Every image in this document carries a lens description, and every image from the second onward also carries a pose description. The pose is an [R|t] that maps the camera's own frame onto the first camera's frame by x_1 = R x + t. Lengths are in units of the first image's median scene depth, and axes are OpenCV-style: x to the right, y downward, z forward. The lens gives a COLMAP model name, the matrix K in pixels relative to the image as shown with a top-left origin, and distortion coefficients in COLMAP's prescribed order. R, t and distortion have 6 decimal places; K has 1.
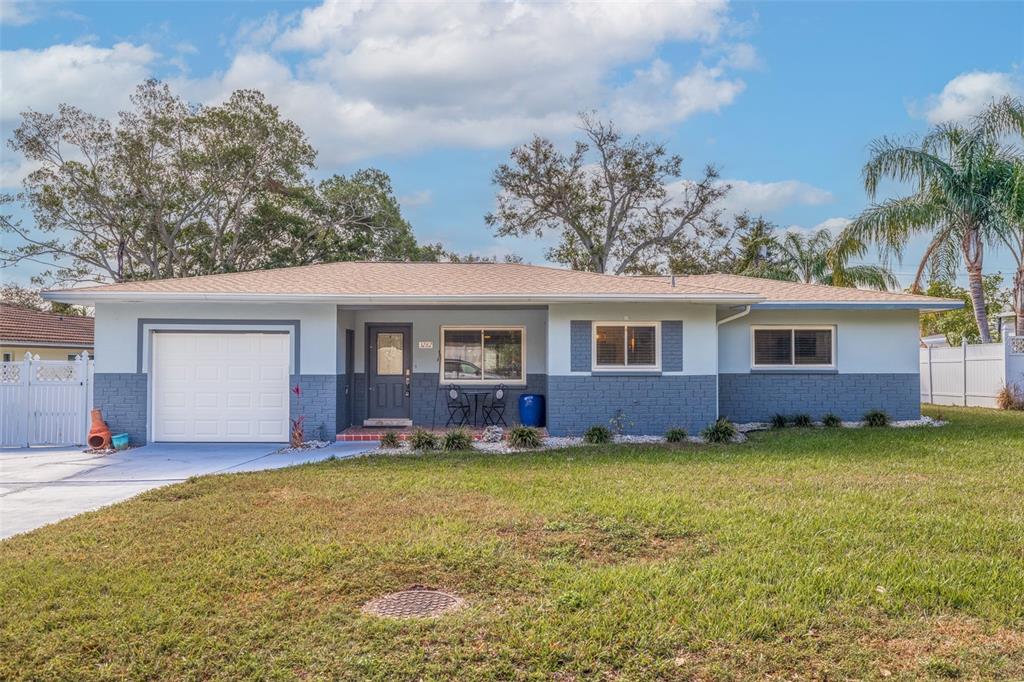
lens RADIAL K [[717.6, 0, 512.0], [0, 717.6, 341.0], [0, 0, 1]] dist [0.005687, -0.087958]
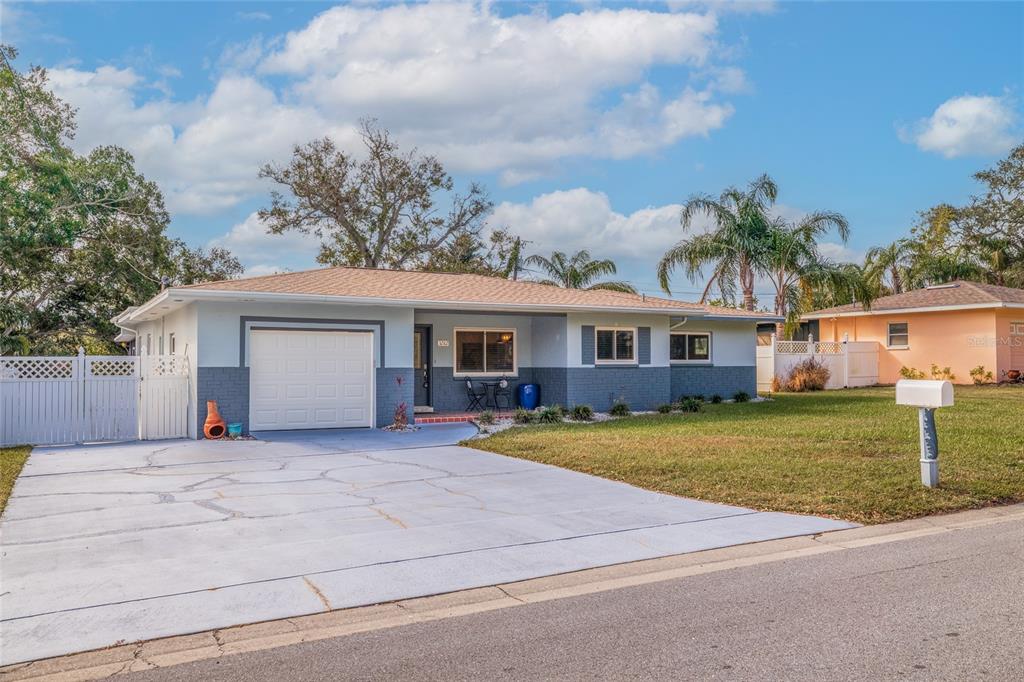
lens RADIAL K [[717.6, 0, 512.0], [0, 717.6, 341.0], [0, 0, 1]] dist [0.005687, -0.087958]
pose [[0.904307, 0.011338, 0.426731, -0.586331], [-0.011357, 0.999932, -0.002500, 0.004071], [-0.426731, -0.002585, 0.904375, -0.130990]]
